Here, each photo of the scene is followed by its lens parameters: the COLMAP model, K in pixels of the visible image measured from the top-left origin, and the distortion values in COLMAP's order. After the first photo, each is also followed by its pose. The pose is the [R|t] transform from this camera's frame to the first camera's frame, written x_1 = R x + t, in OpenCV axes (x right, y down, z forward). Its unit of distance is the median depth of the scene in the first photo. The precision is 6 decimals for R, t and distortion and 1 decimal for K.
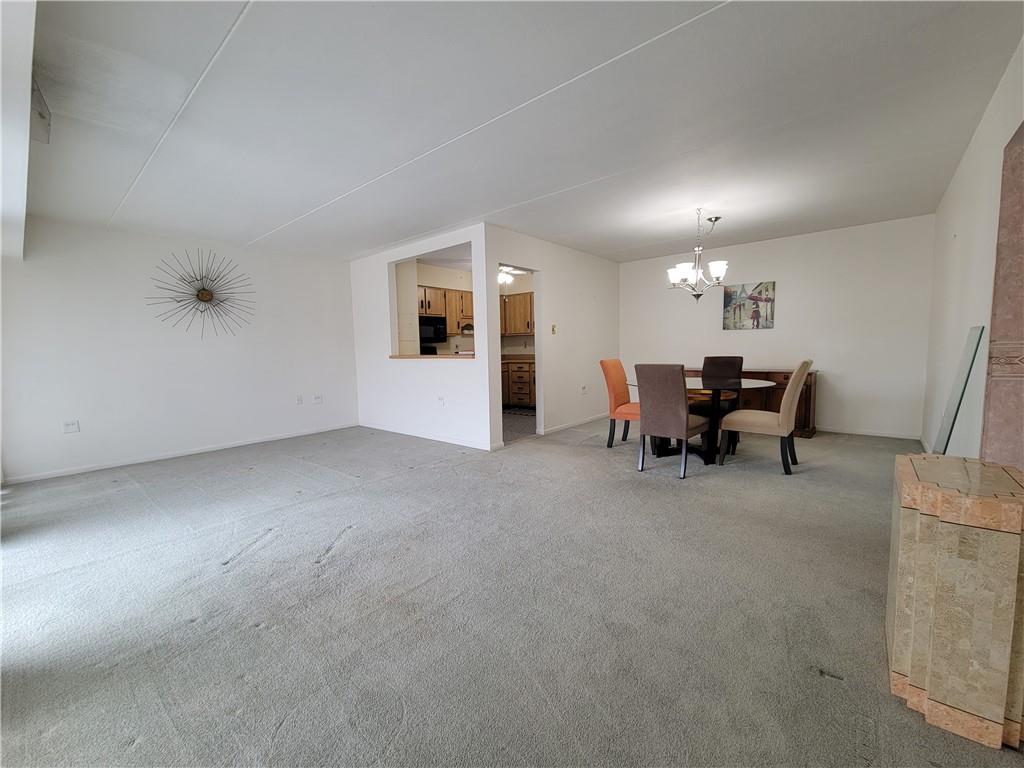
lens RADIAL K [[417.0, 0, 510.1], [0, 417.0, 384.5], [0, 0, 1]] dist [0.000244, -0.000814]
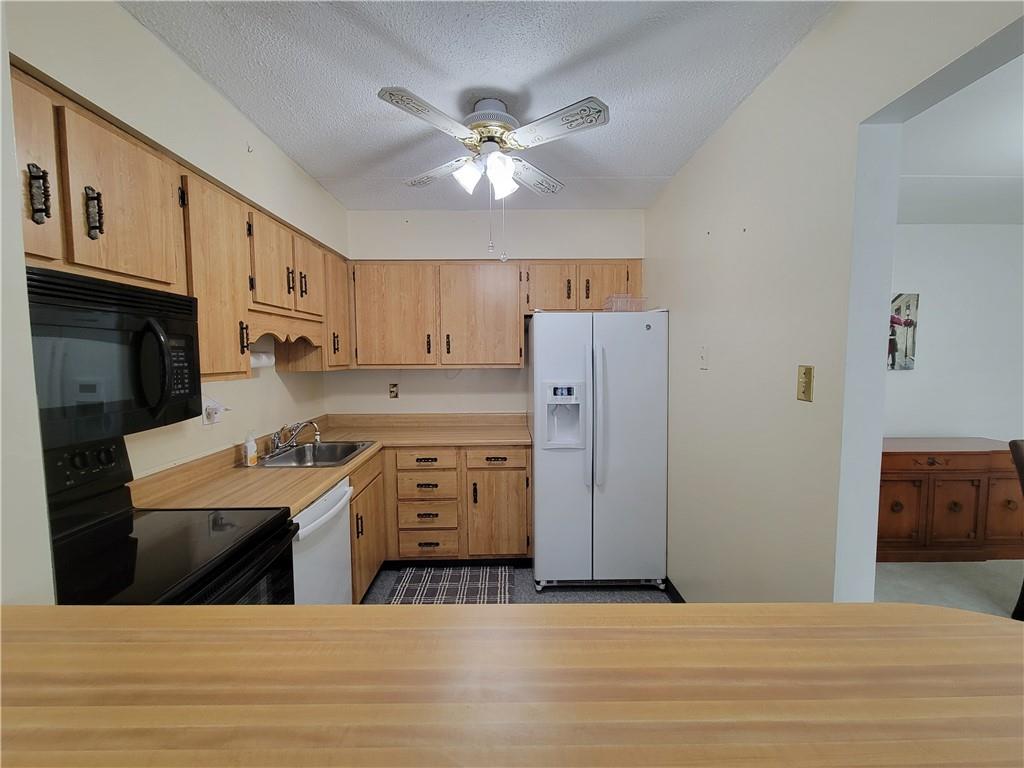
lens RADIAL K [[417.0, 0, 509.3], [0, 417.0, 383.9], [0, 0, 1]] dist [0.000244, -0.000814]
pose [[0.755620, -0.026698, 0.654466, -0.215363], [0.049585, 0.998633, -0.016510, -0.132646], [-0.653131, 0.044927, 0.755911, 0.919300]]
